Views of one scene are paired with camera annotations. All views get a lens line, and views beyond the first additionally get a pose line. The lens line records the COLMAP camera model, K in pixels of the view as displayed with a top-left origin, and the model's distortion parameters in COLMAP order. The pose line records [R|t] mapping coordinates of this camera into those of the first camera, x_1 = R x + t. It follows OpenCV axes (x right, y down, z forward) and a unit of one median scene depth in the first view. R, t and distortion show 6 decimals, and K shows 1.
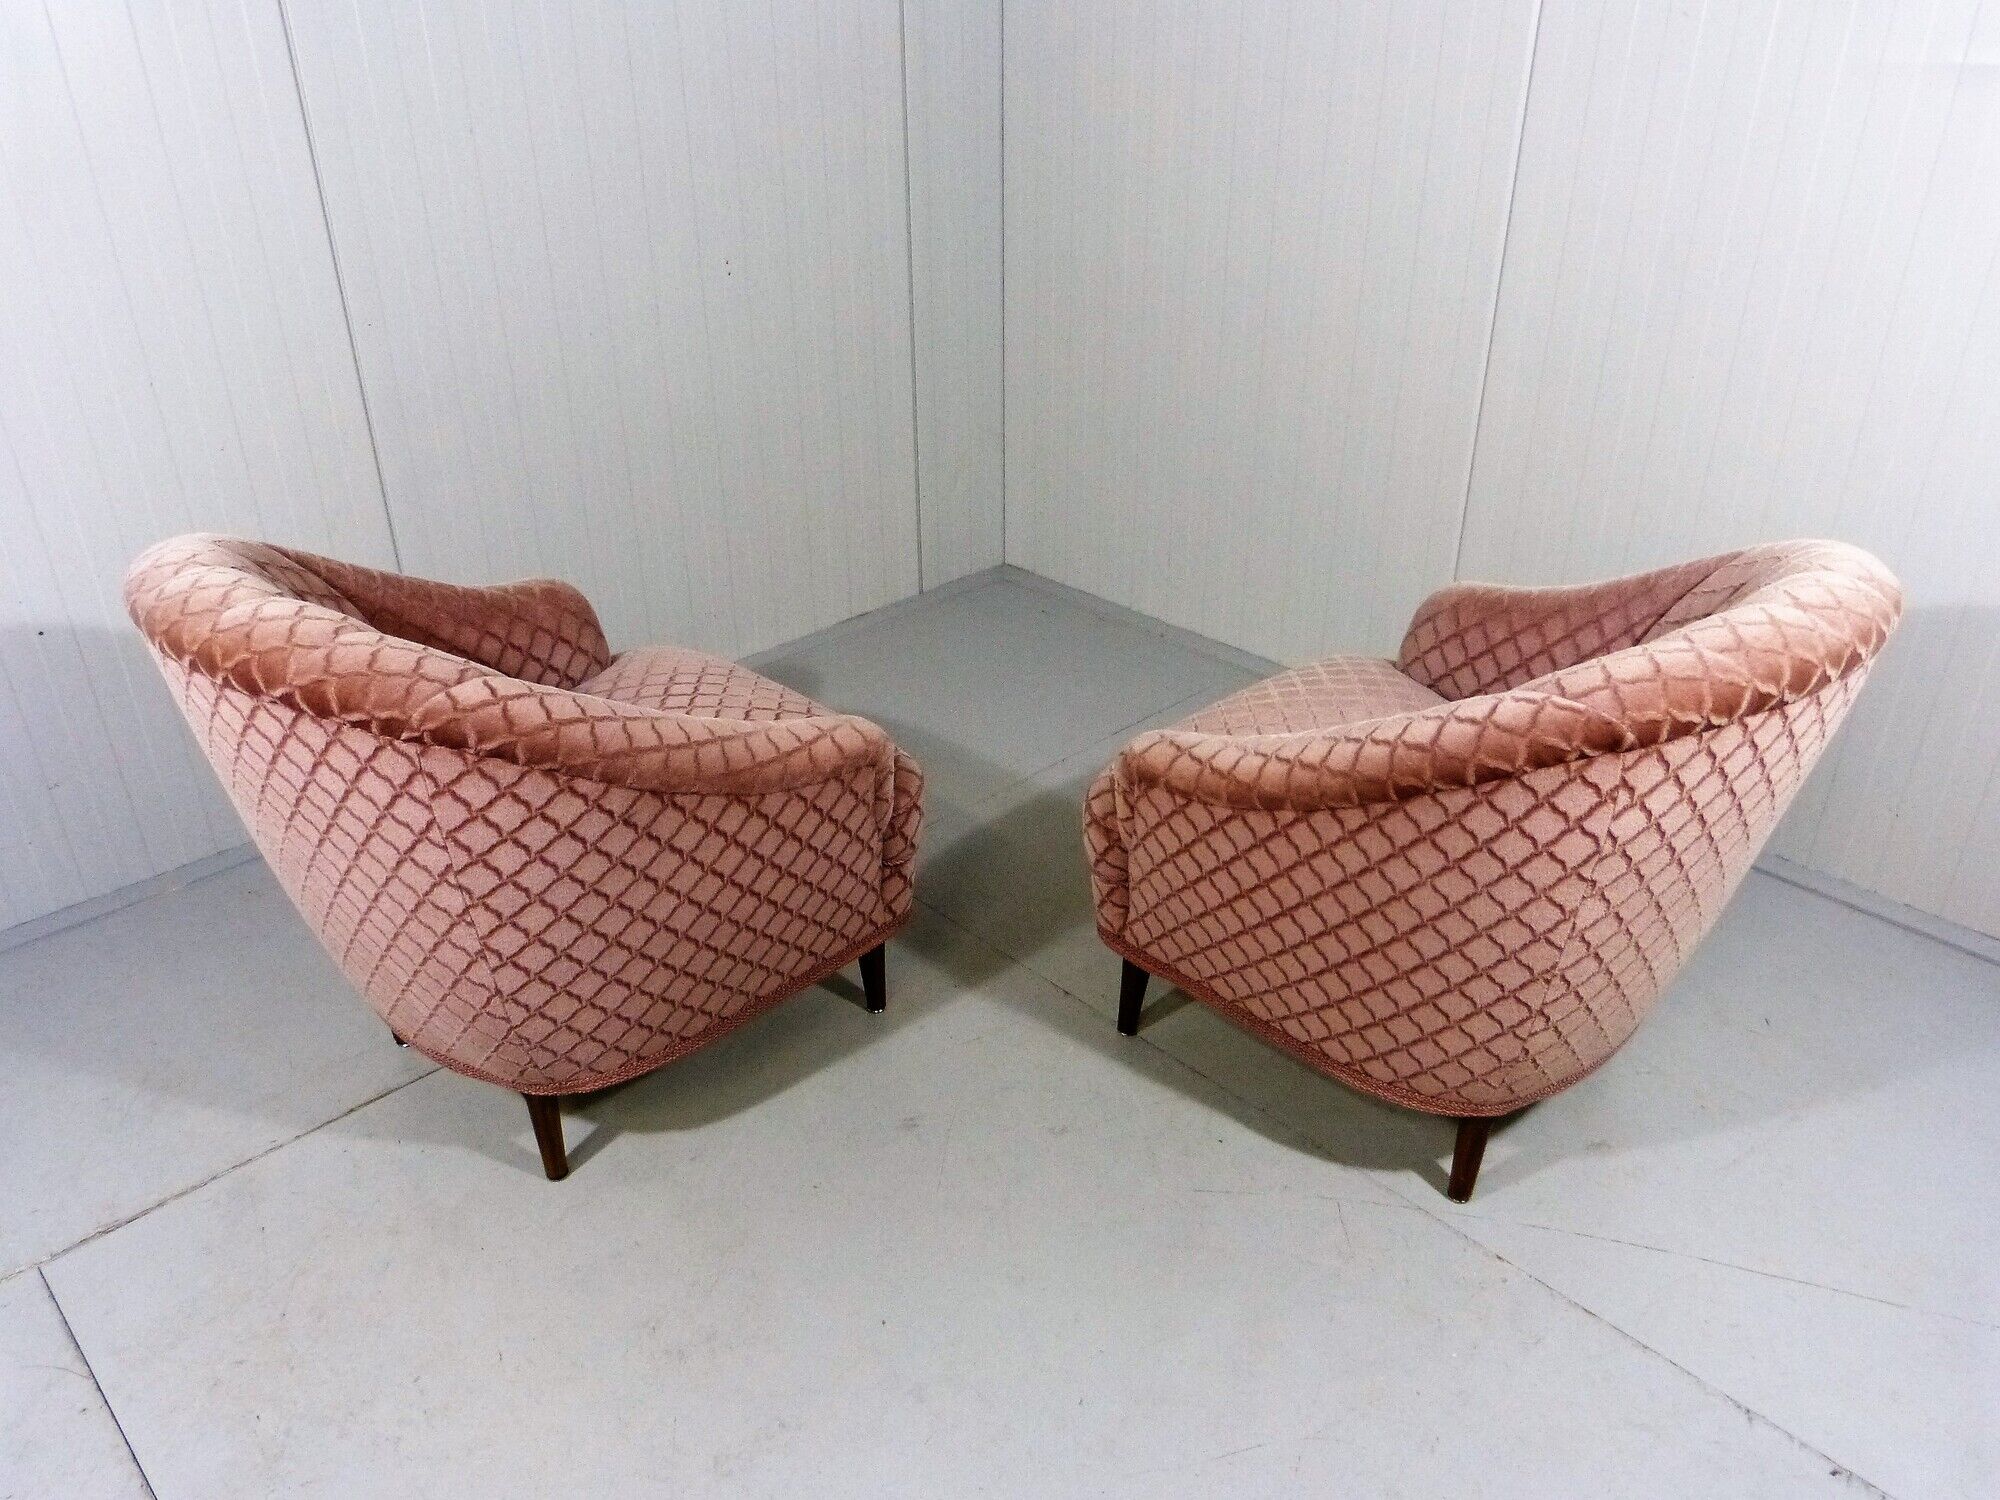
lens RADIAL K [[1453.7, 0, 1000.6], [0, 1453.7, 755.2], [0, 0, 1]] dist [-0.008551, 0.003756]
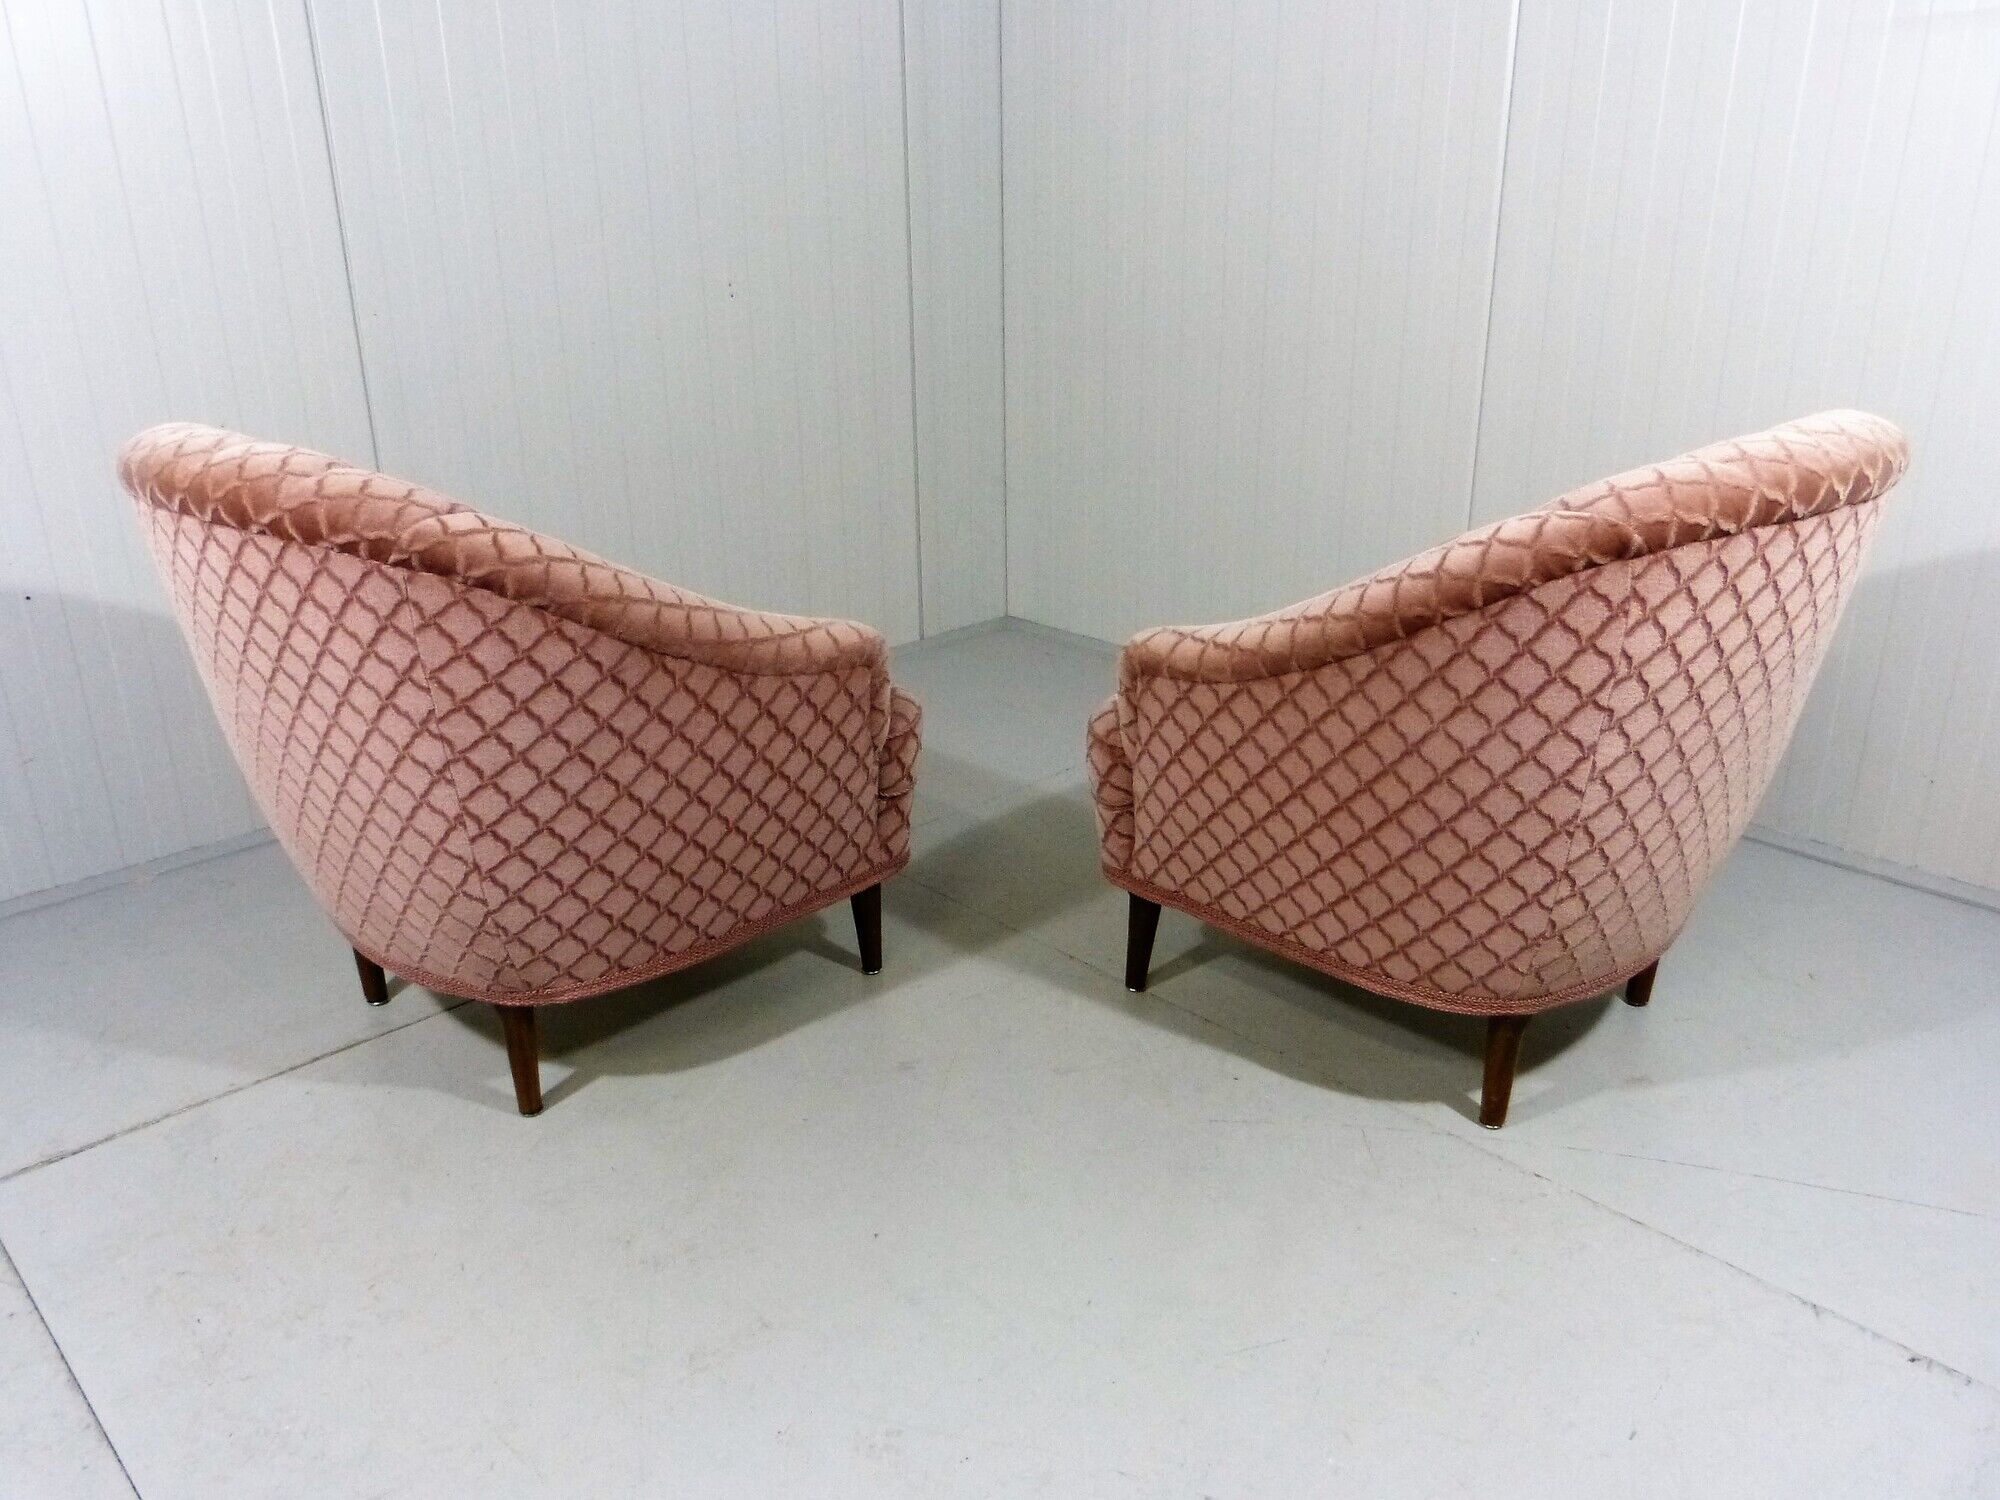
lens RADIAL K [[1504.9, 0, 998.7], [0, 1504.9, 745.6], [0, 0, 1]] dist [-0.010688, 0.003475]
pose [[0.999968, -0.005706, -0.005528, 0.005397], [0.004926, 0.991238, -0.131996, 0.223439], [0.006233, 0.131965, 0.991235, 0.007254]]
